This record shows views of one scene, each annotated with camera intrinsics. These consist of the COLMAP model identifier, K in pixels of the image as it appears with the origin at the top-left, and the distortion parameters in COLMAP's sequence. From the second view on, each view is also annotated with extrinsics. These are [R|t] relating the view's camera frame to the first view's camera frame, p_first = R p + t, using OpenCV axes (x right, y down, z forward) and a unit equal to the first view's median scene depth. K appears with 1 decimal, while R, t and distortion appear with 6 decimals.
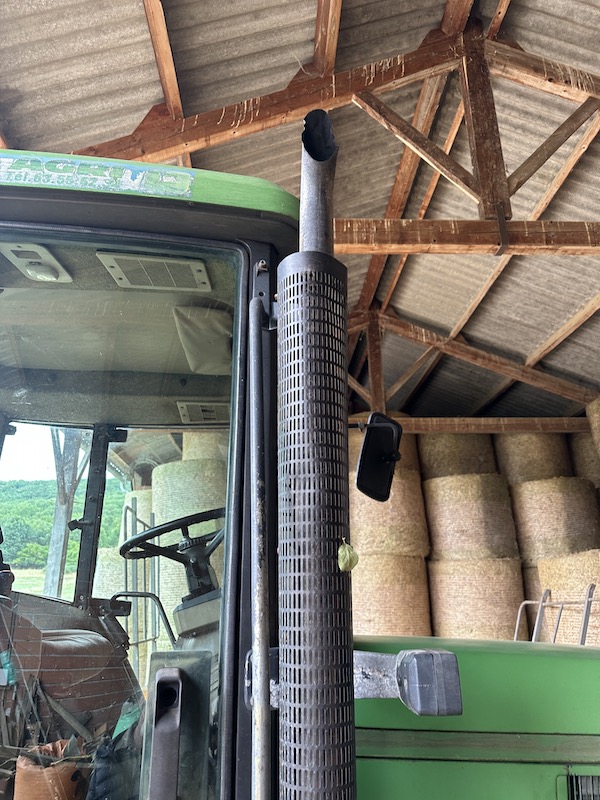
lens RADIAL K [[560.8, 0, 300.0], [0, 560.8, 400.0], [0, 0, 1]] dist [0.051054, -0.069308]
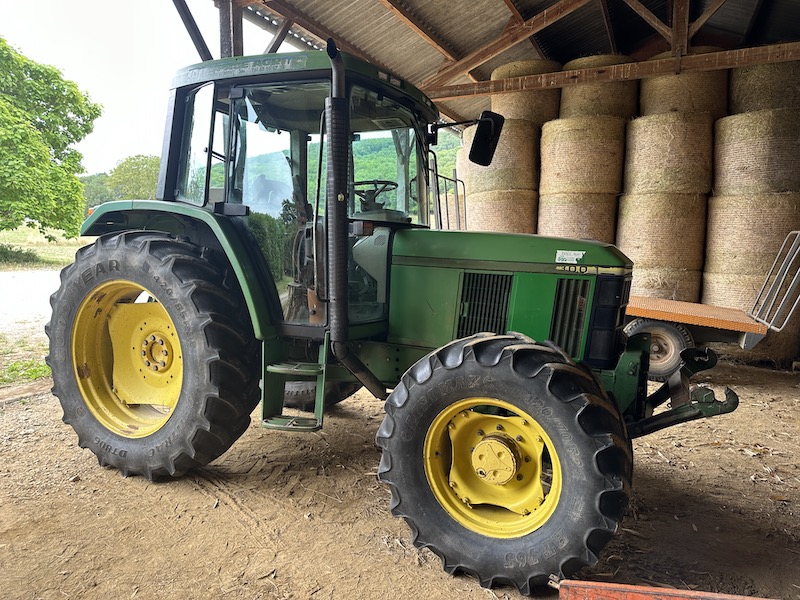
lens RADIAL K [[560.8, 0, 404.3], [0, 560.8, 290.8], [0, 0, 1]] dist [0.051054, -0.069308]
pose [[0.891816, 0.043728, -0.450280, 0.210771], [0.146854, 0.913436, 0.379564, -0.048595], [0.427899, -0.404627, 0.808195, -0.200715]]
